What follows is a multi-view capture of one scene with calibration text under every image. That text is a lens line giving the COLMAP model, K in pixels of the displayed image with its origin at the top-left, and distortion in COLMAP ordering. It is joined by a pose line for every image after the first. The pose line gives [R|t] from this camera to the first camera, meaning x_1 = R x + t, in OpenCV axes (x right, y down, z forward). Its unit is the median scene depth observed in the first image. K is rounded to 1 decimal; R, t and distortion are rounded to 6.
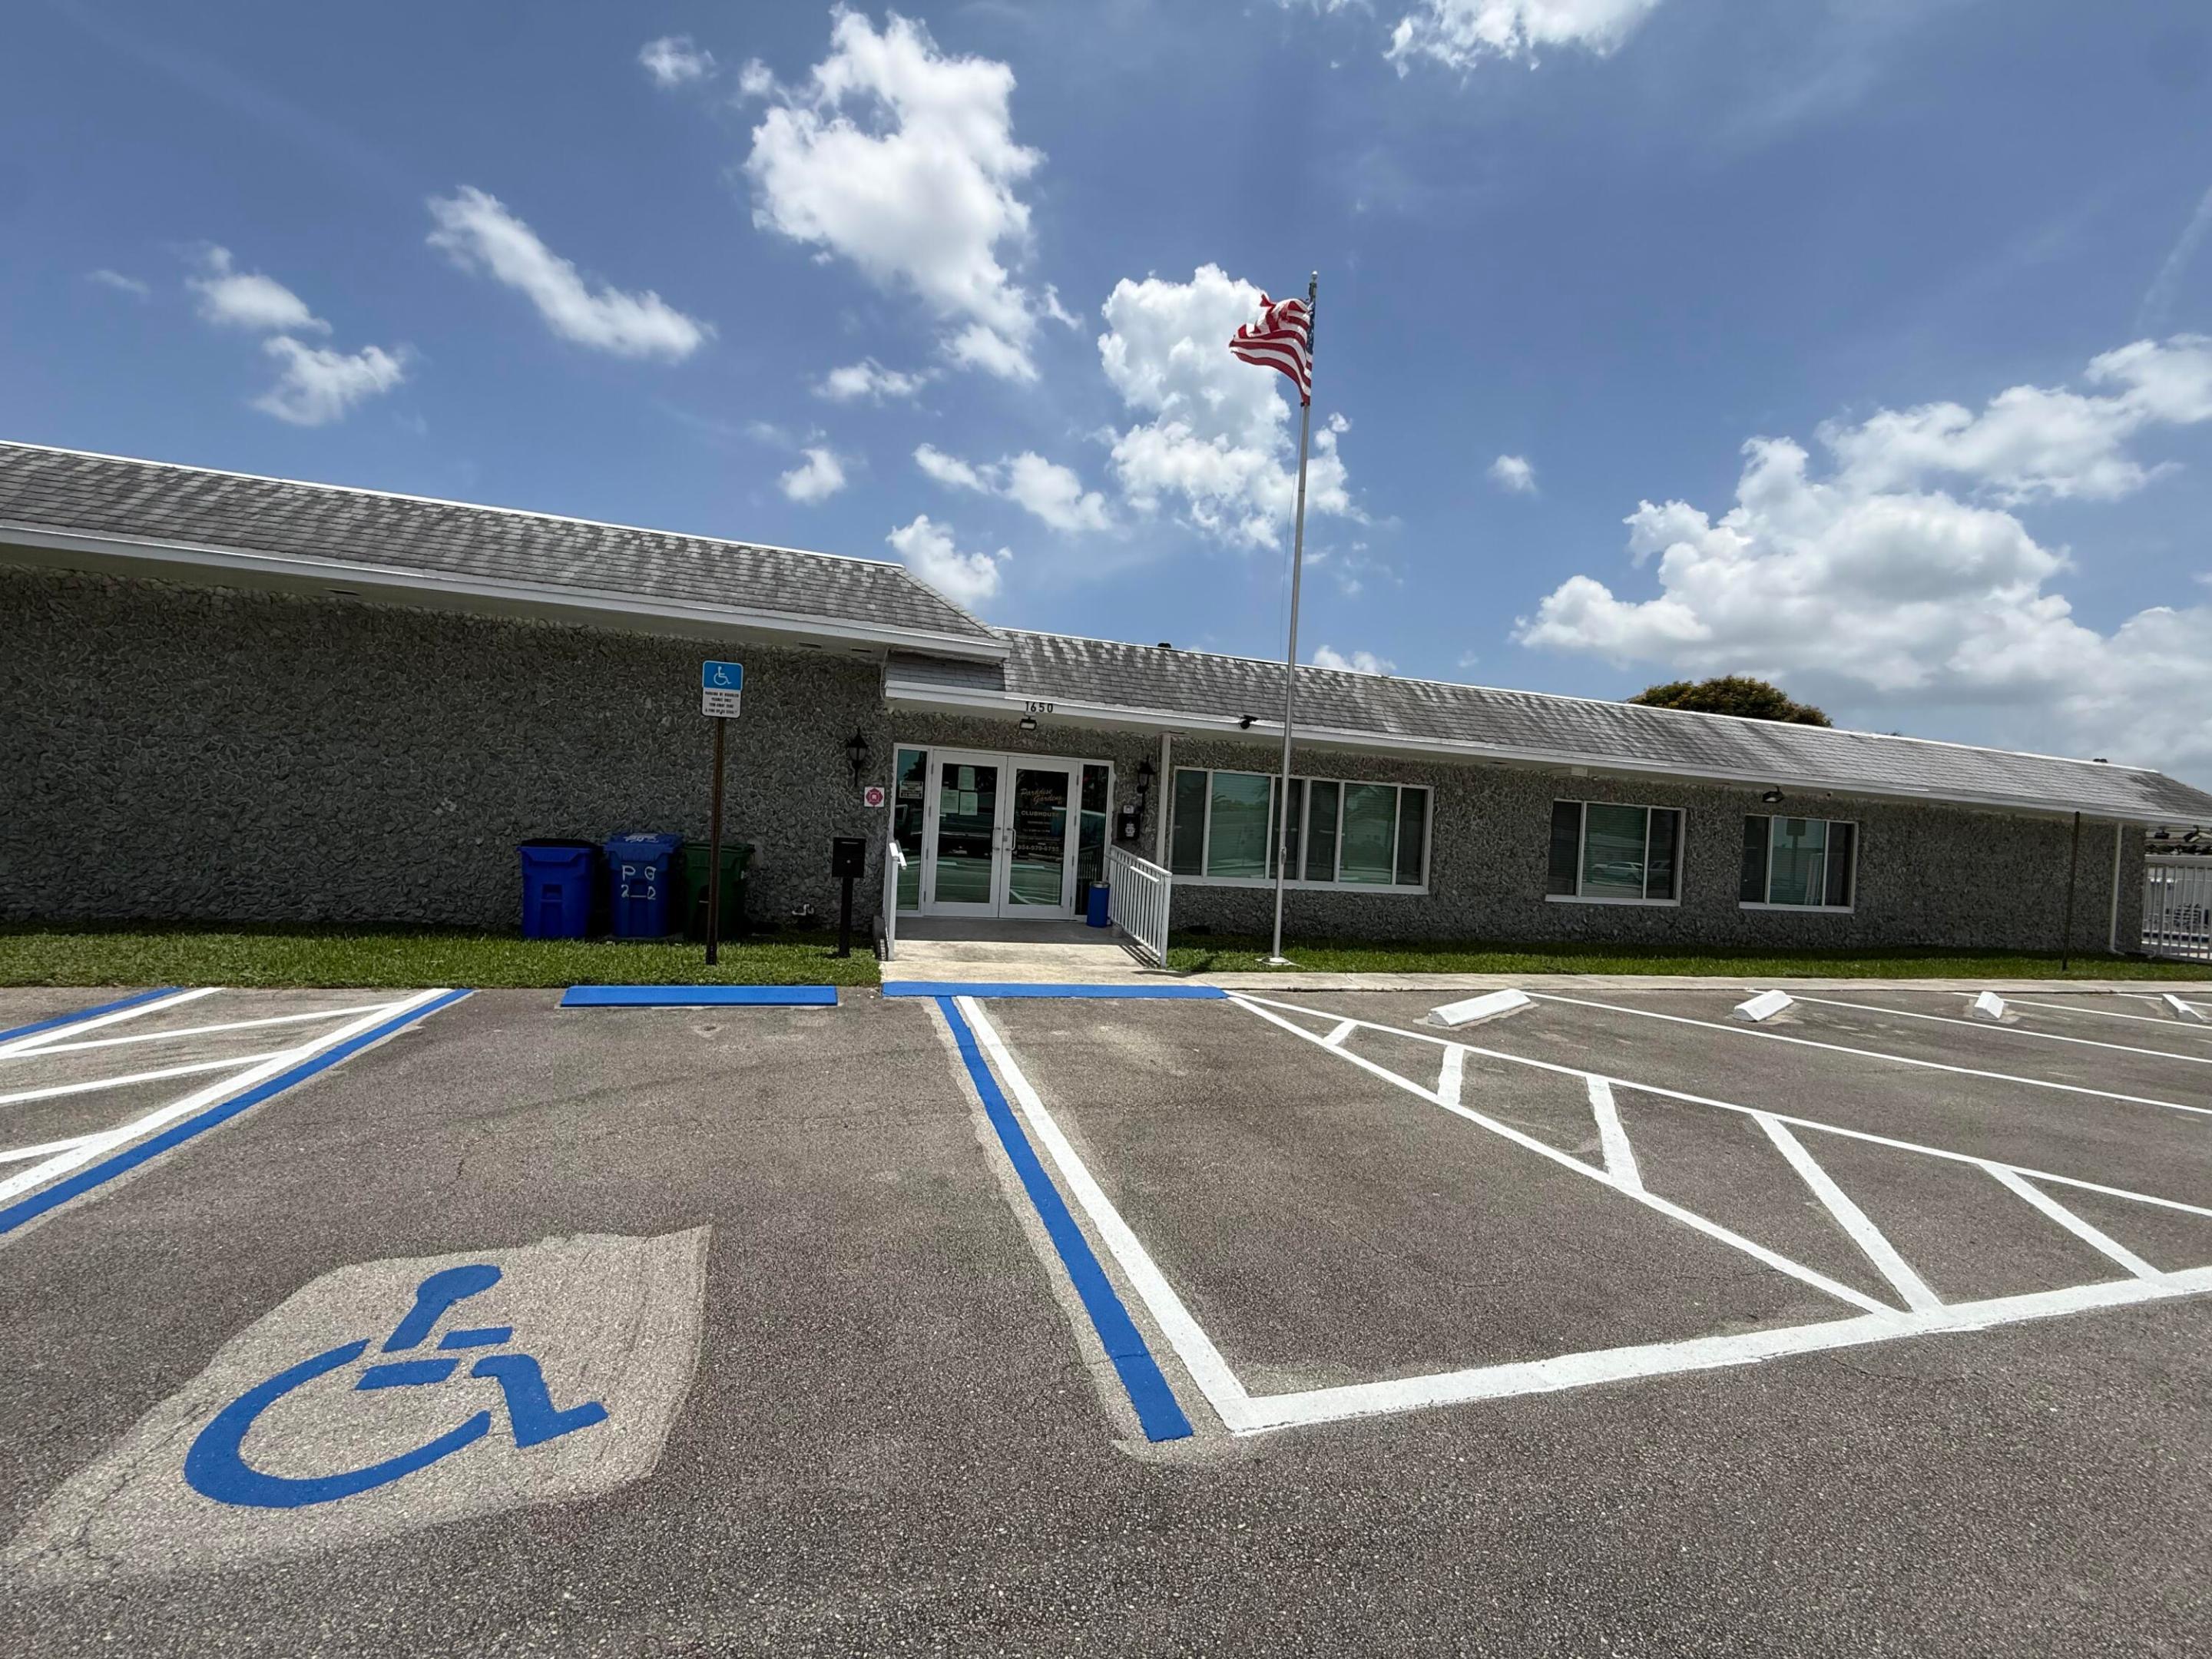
lens RADIAL K [[900.7, 0, 1103.3], [0, 900.7, 821.6], [0, 0, 1]] dist [0.000553, 0.000223]
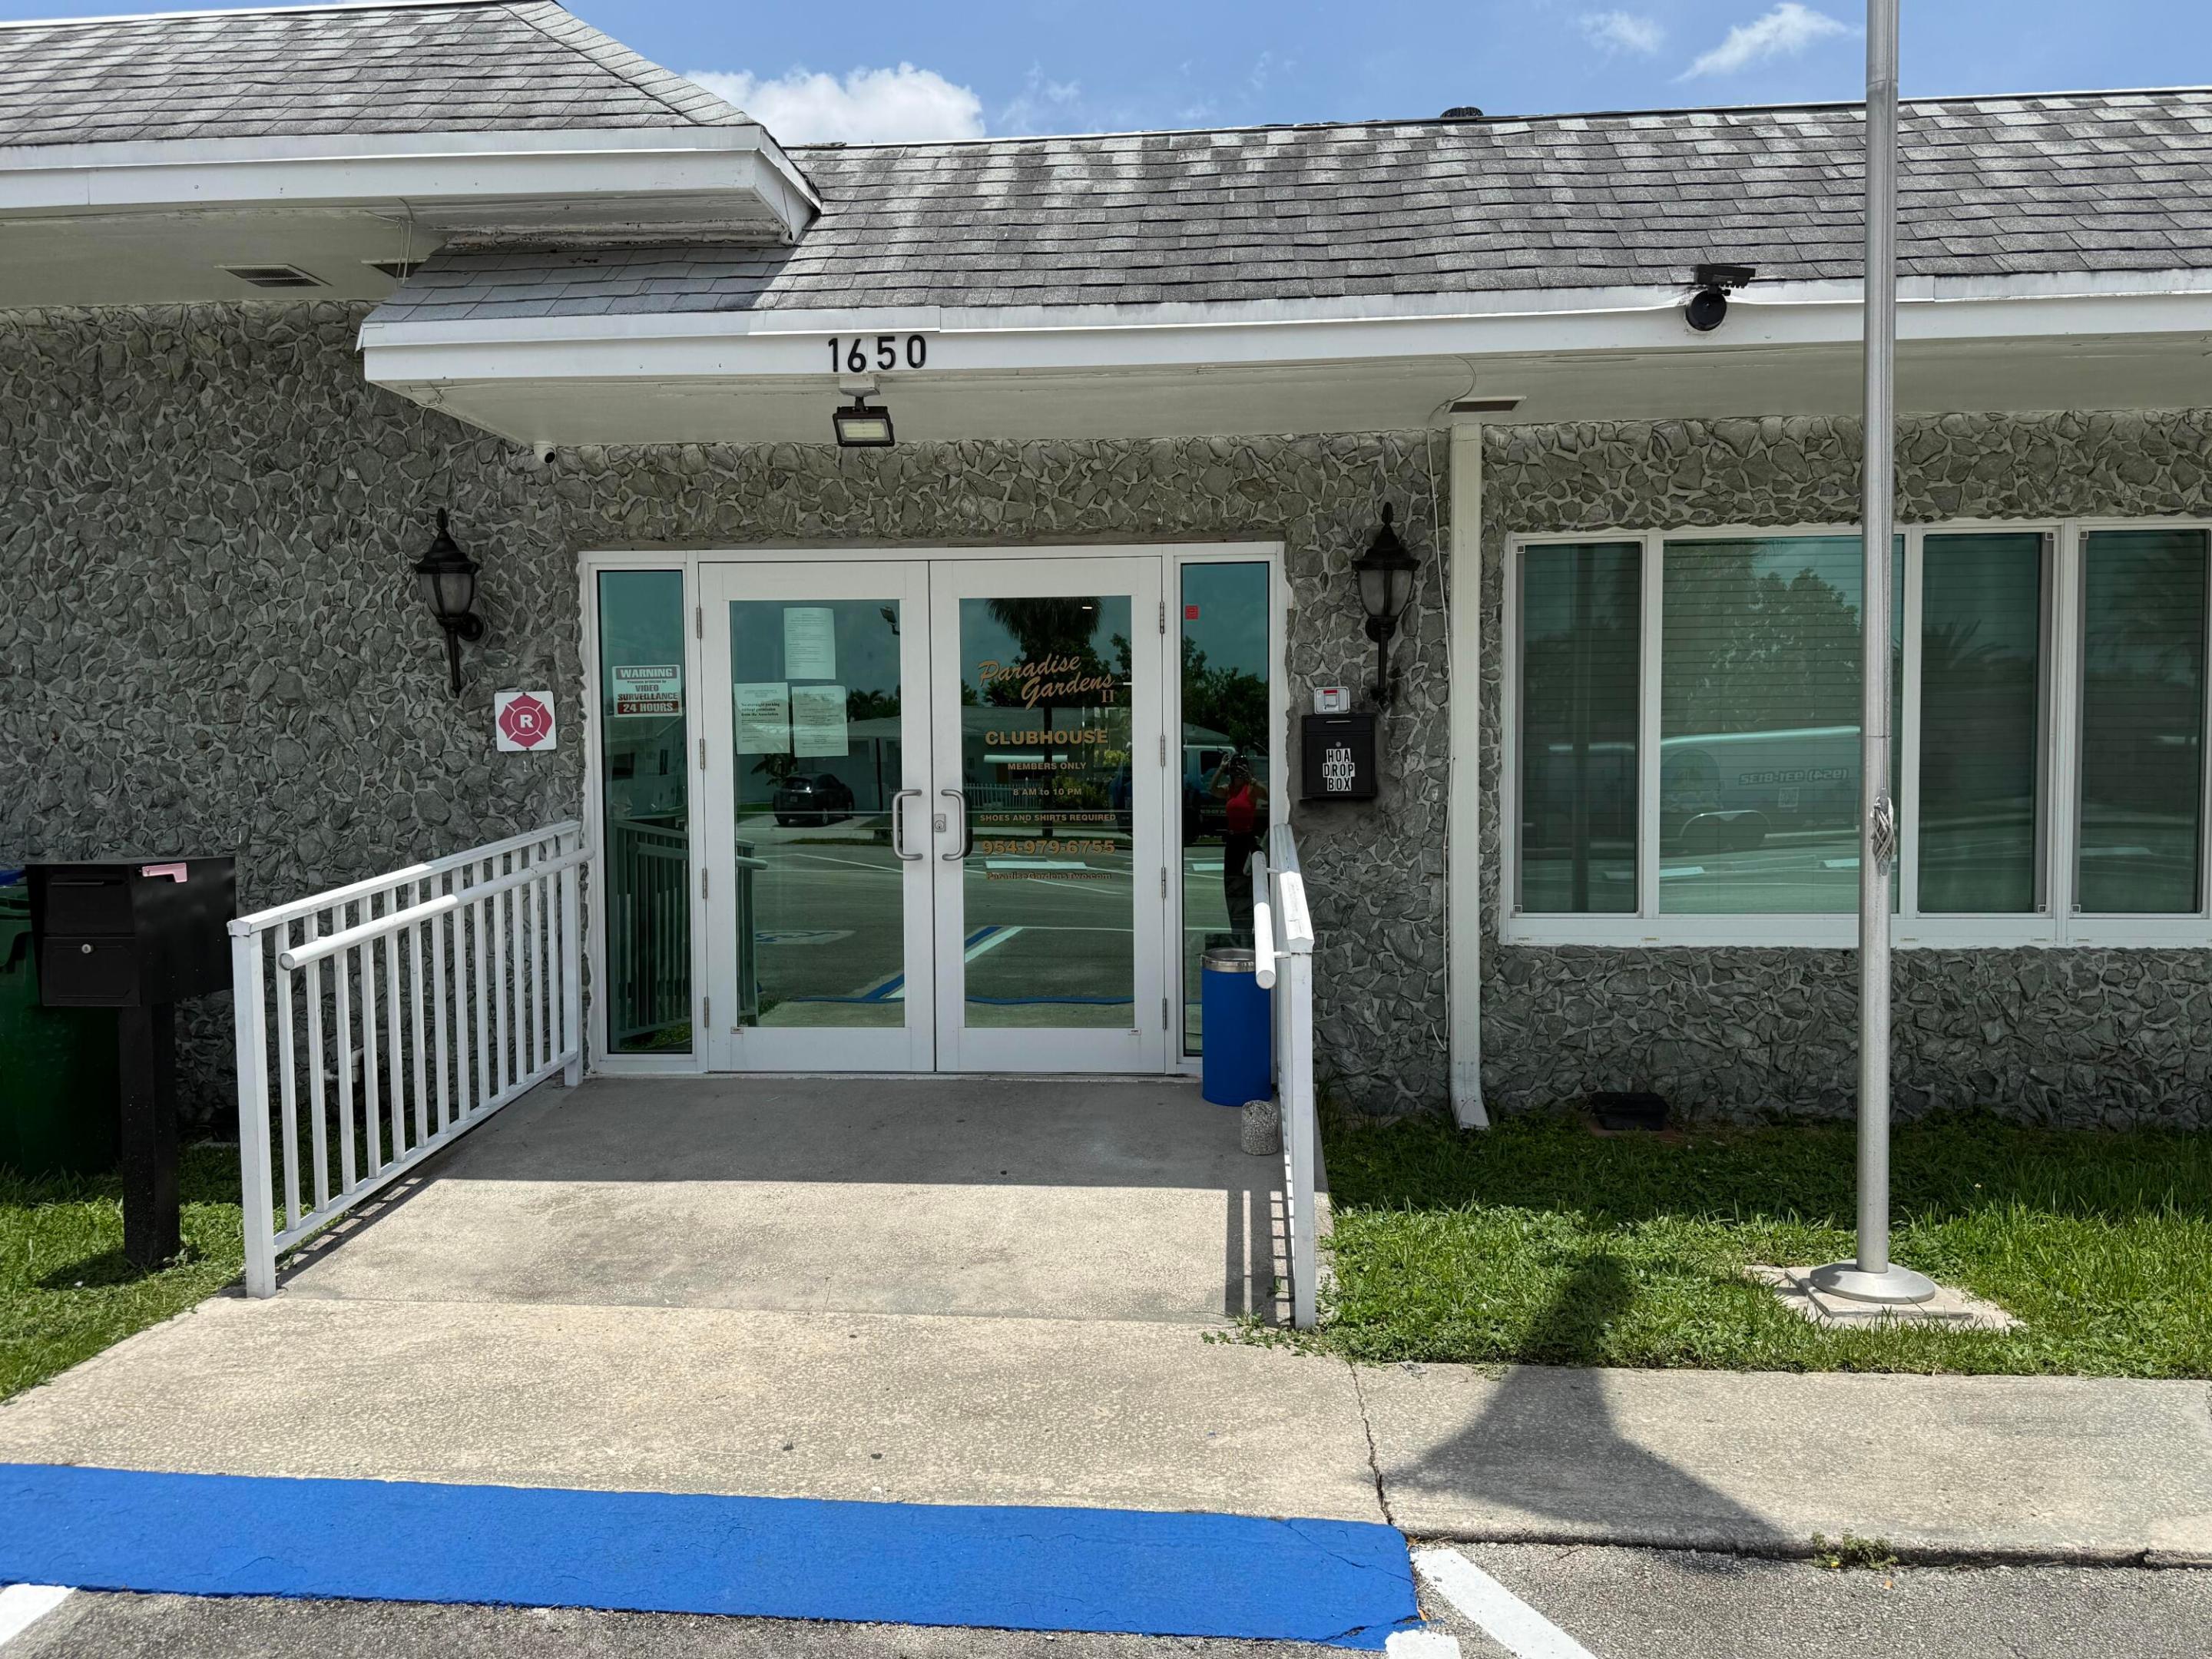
lens RADIAL K [[1628.3, 0, 1106.0], [0, 1628.3, 829.5], [0, 0, 1]] dist [0.094707, -0.136827]
pose [[0.926191, -0.053124, -0.373295, 0.162424], [0.065189, 0.997677, 0.019763, 0.013987], [0.371378, -0.042639, 0.927502, 0.501531]]
